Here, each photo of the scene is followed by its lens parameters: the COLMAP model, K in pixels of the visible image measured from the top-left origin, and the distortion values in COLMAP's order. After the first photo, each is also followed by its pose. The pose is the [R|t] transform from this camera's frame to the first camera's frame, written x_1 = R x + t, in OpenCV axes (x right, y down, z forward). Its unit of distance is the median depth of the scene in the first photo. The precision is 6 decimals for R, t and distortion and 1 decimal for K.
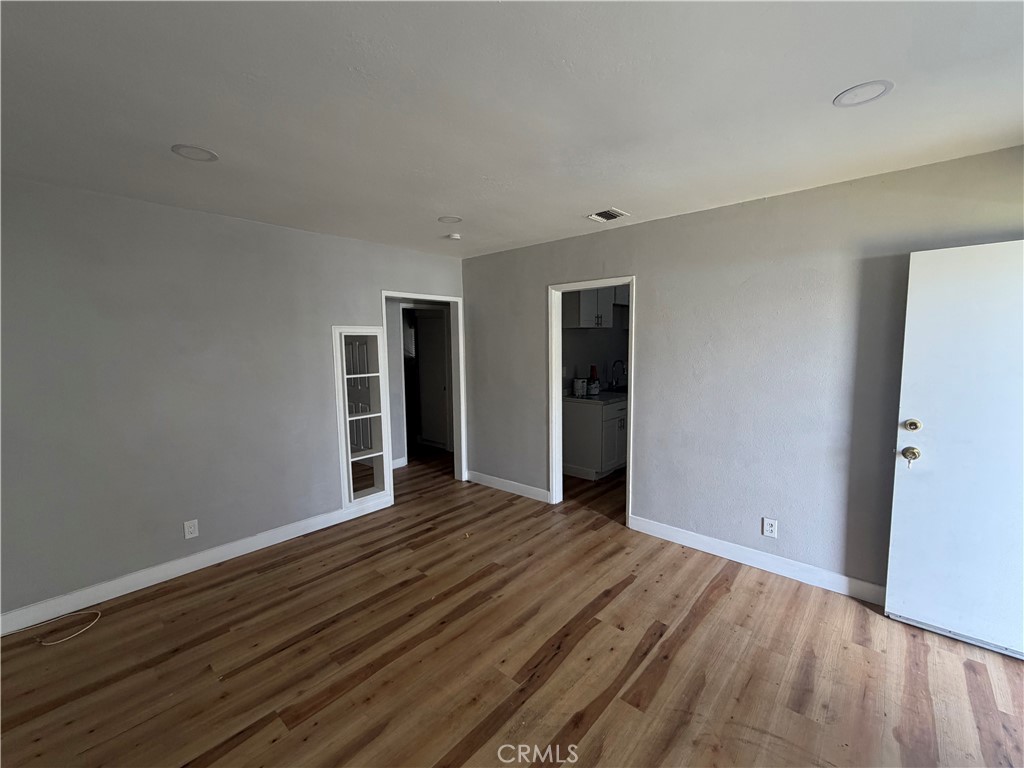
lens RADIAL K [[412.5, 0, 510.9], [0, 412.5, 377.6], [0, 0, 1]] dist [-0.002262, 0.000119]
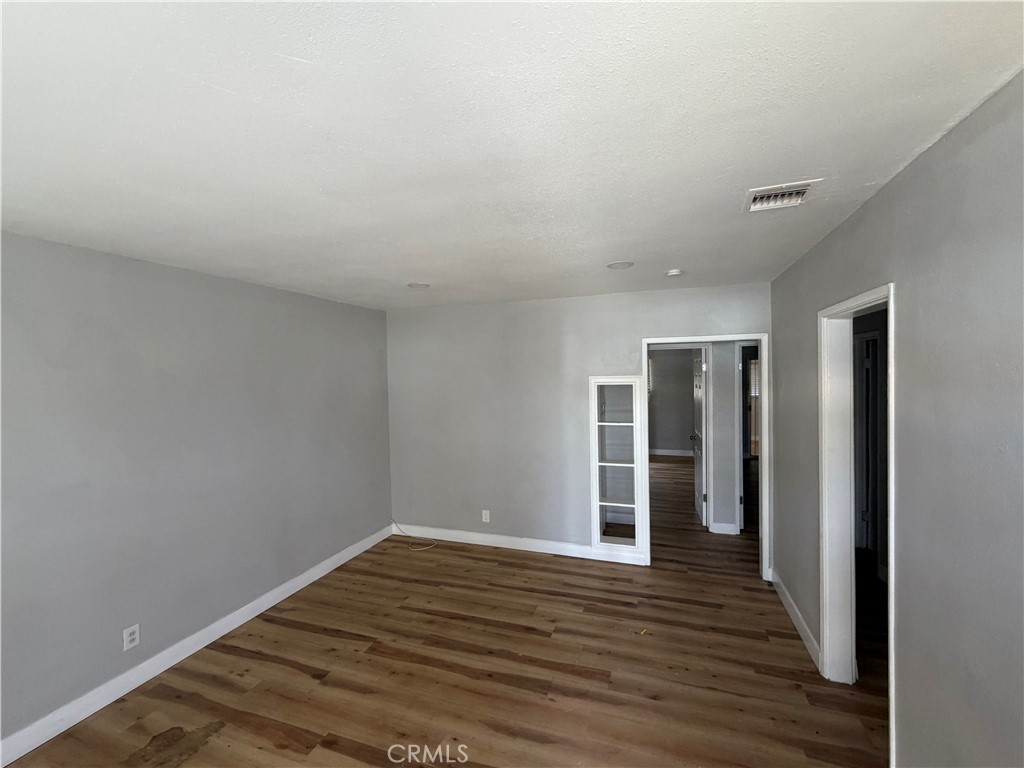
lens RADIAL K [[412.5, 0, 514.2], [0, 412.5, 388.8], [0, 0, 1]] dist [-0.002262, 0.000119]
pose [[0.413471, 0.033565, -0.909899, 0.622966], [-0.071186, 0.997453, 0.004447, -0.107264], [0.907730, 0.062934, 0.414807, 0.462500]]
